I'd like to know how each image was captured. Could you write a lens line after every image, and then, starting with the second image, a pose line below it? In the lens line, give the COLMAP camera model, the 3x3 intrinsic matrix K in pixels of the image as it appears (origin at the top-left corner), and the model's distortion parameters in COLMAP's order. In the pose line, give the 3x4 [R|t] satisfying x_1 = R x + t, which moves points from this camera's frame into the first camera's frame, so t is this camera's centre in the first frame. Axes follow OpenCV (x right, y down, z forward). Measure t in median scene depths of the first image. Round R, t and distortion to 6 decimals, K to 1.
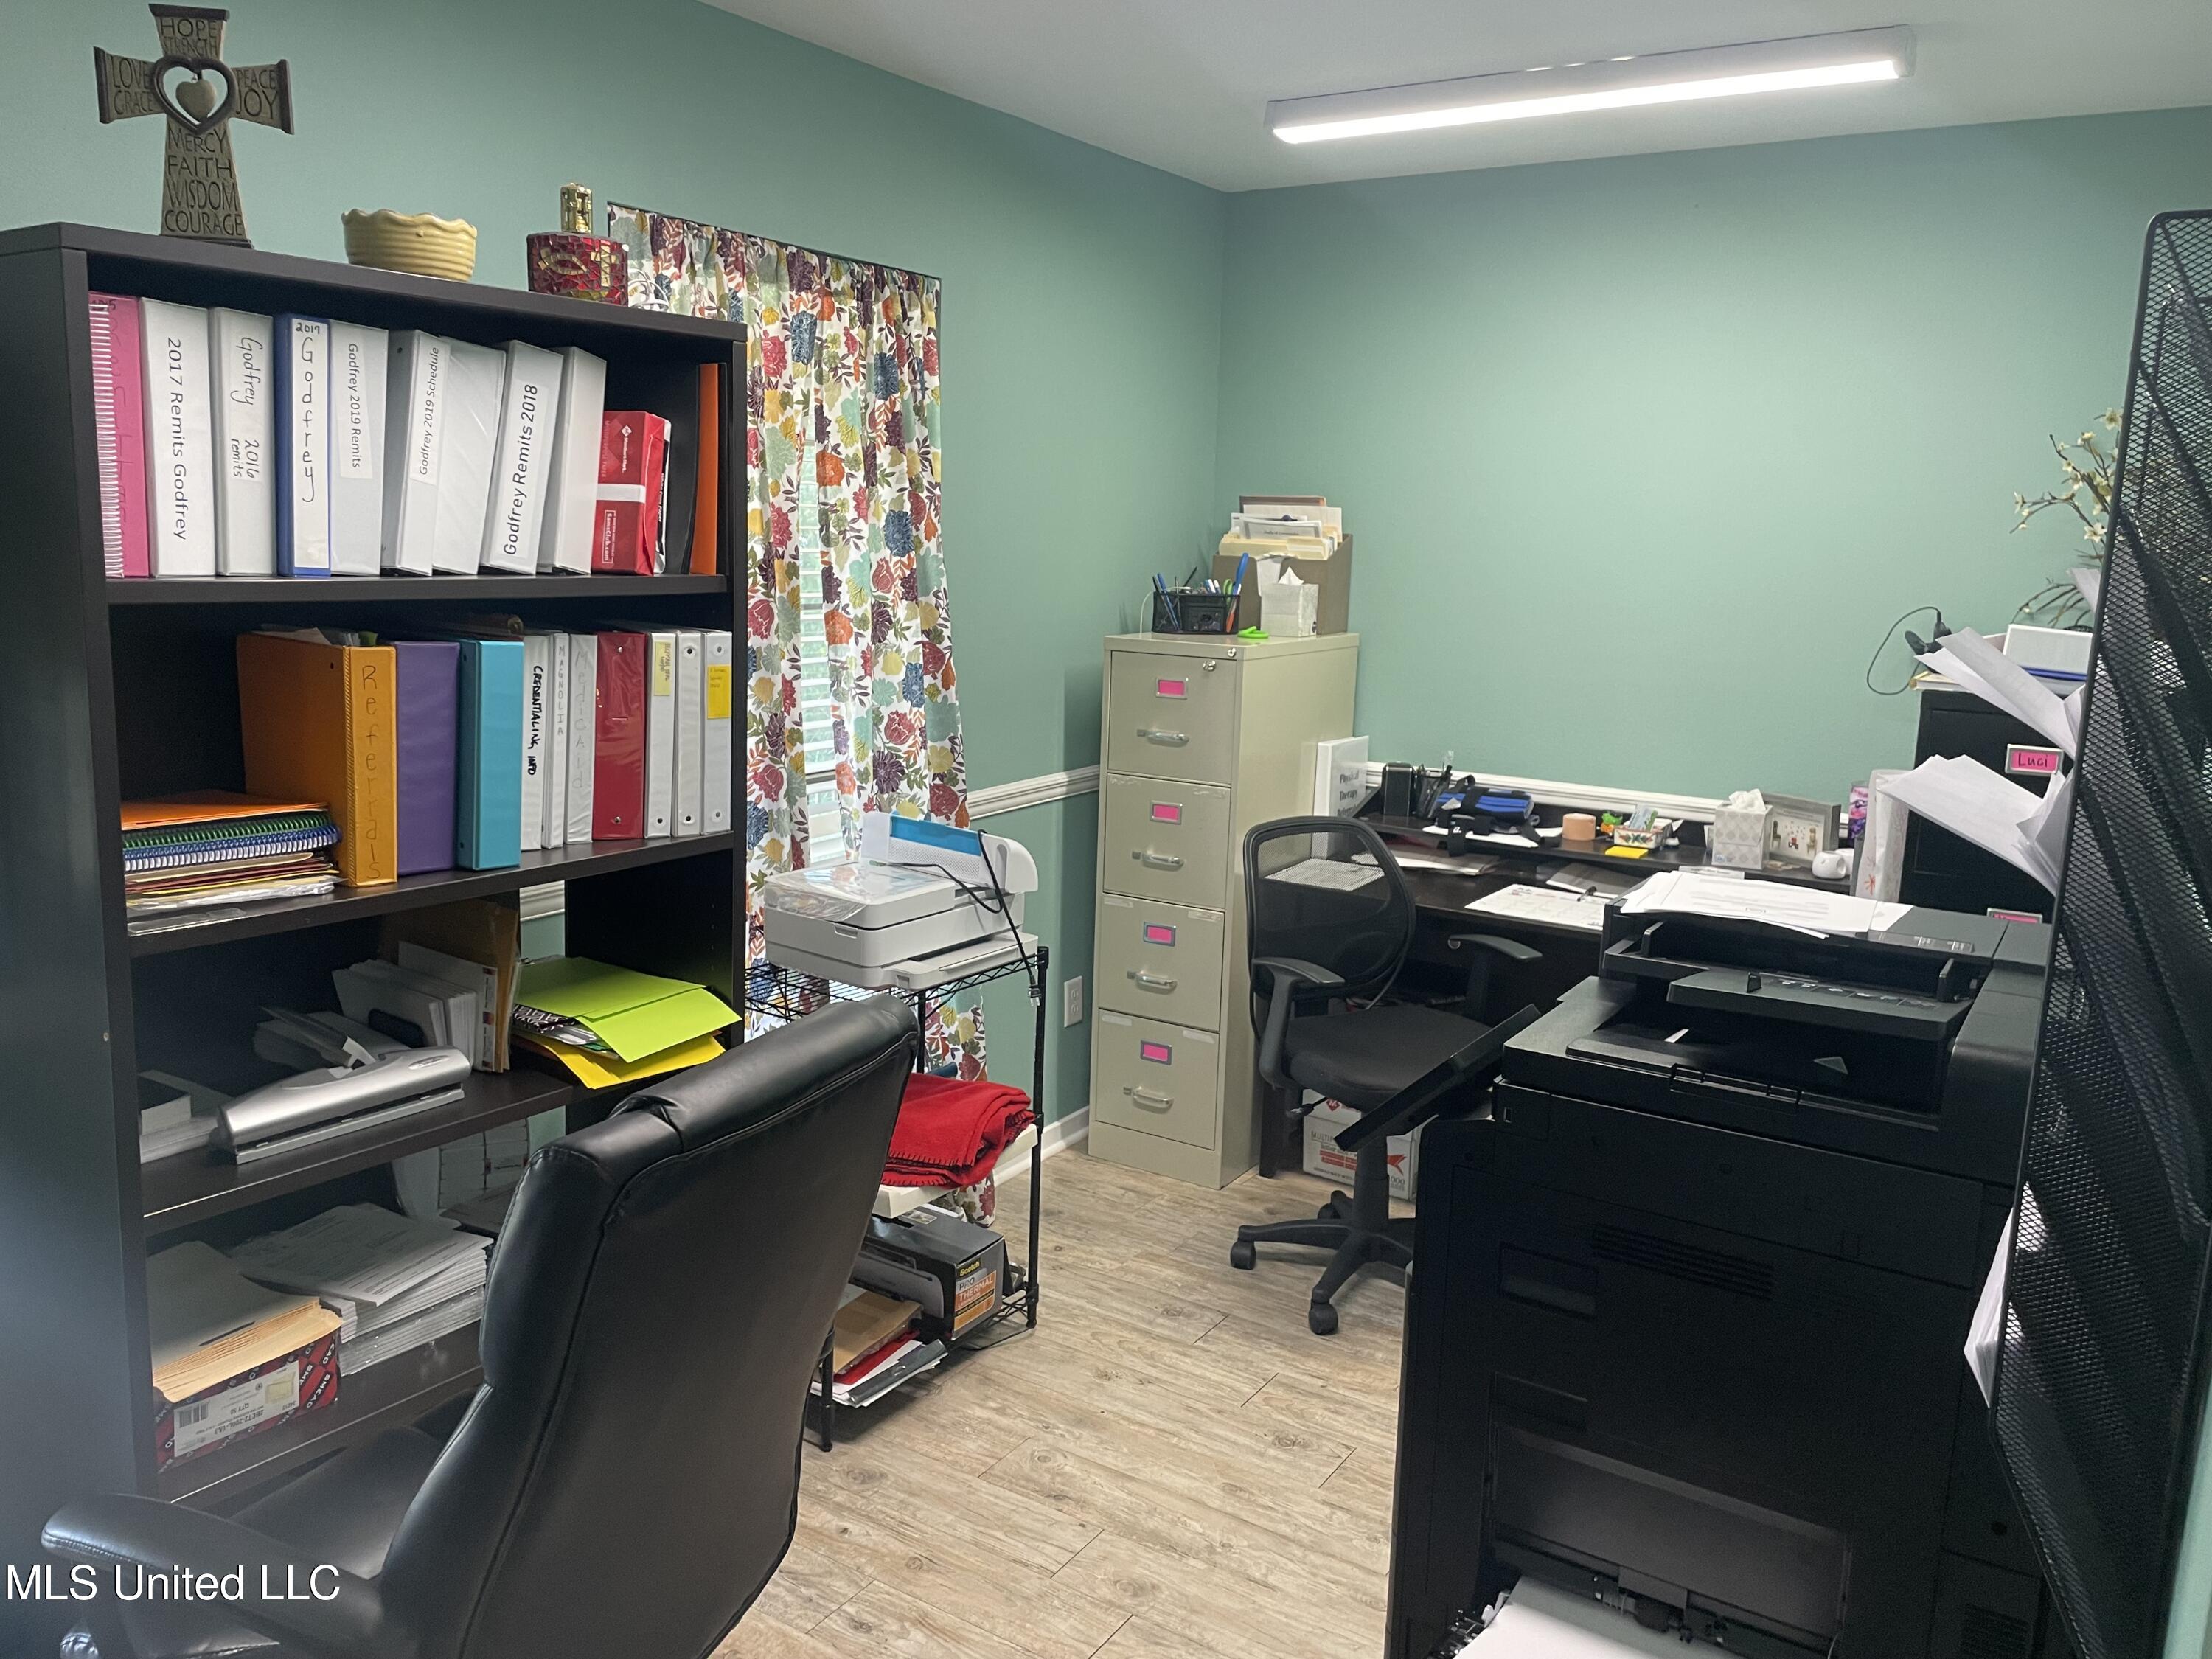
lens RADIAL K [[1675.2, 0, 1106.0], [0, 1675.2, 829.5], [0, 0, 1]] dist [0.115921, -0.139386]
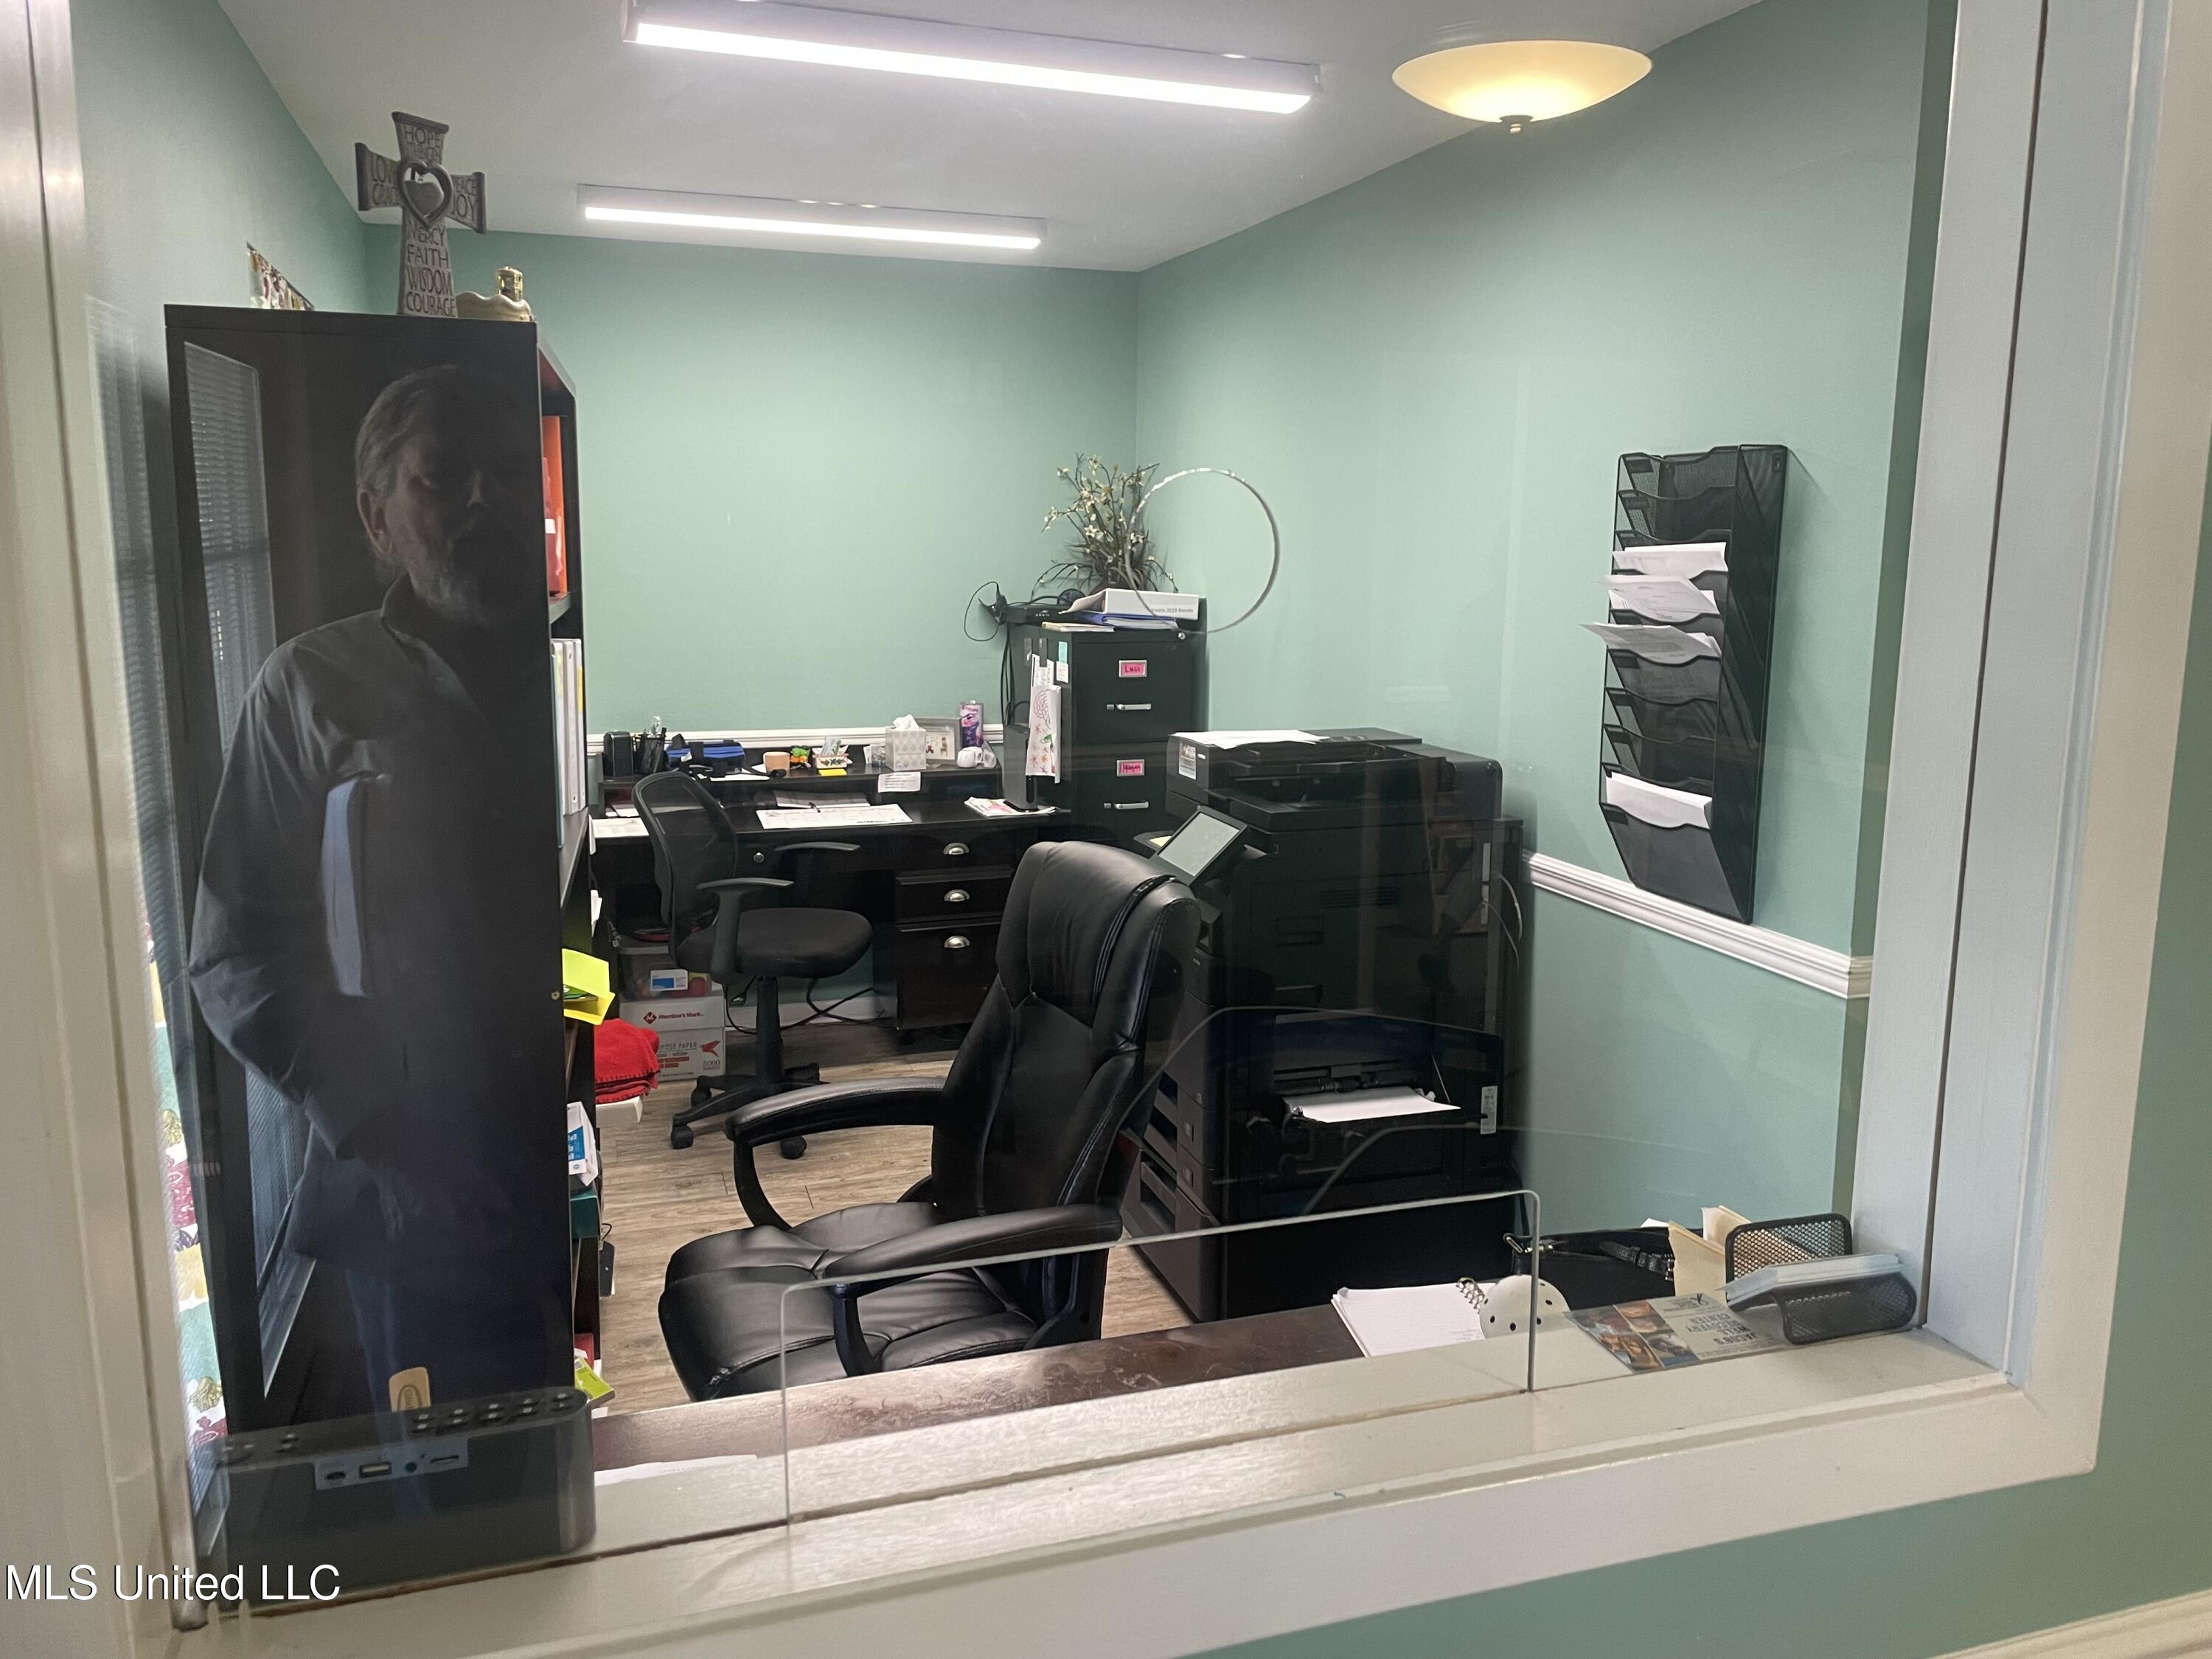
lens RADIAL K [[1675.2, 0, 1106.0], [0, 1675.2, 829.5], [0, 0, 1]] dist [0.115921, -0.139386]
pose [[0.638558, -0.158967, 0.752976, -0.589033], [0.154368, 0.985005, 0.077042, -0.011805], [-0.753932, 0.067039, 0.653522, -0.037232]]
